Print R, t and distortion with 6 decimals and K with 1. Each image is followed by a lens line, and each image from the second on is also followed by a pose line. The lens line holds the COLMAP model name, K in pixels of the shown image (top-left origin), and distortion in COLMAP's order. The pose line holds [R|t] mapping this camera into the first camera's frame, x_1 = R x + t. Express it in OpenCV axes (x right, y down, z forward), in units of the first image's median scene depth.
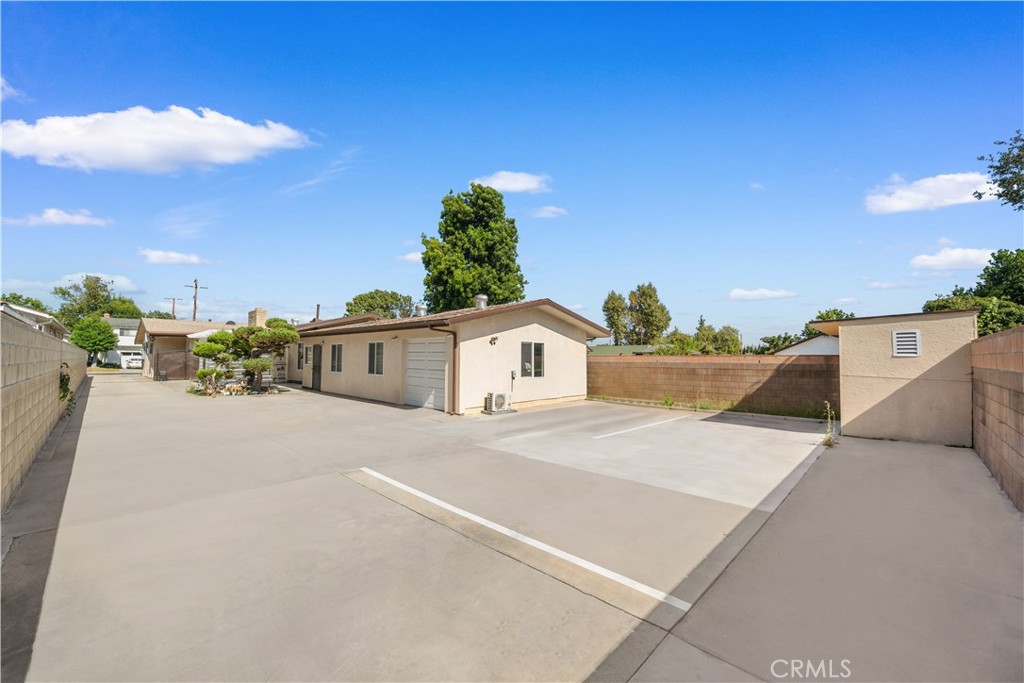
lens RADIAL K [[406.1, 0, 508.6], [0, 406.1, 345.7], [0, 0, 1]] dist [-0.002290, -0.000319]
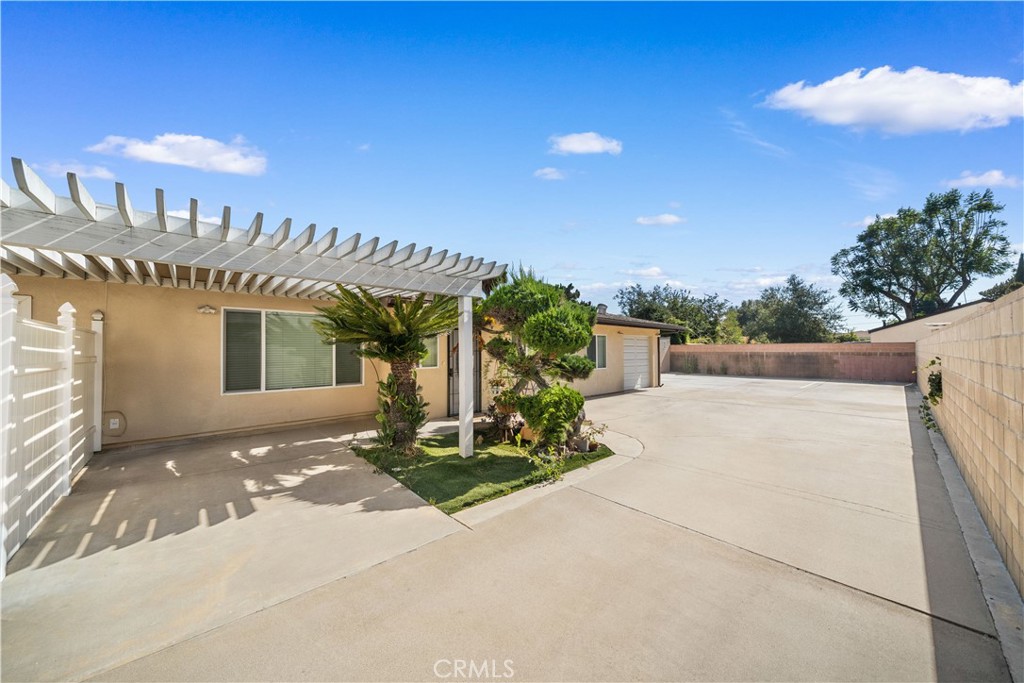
lens RADIAL K [[359.5, 0, 506.2], [0, 359.5, 339.5], [0, 0, 1]] dist [-0.014248, 0.000196]
pose [[0.059234, 0.024101, 0.997953, -1.240994], [-0.022917, 0.999478, -0.022778, 0.025585], [-0.997981, -0.021521, 0.059755, 1.211929]]
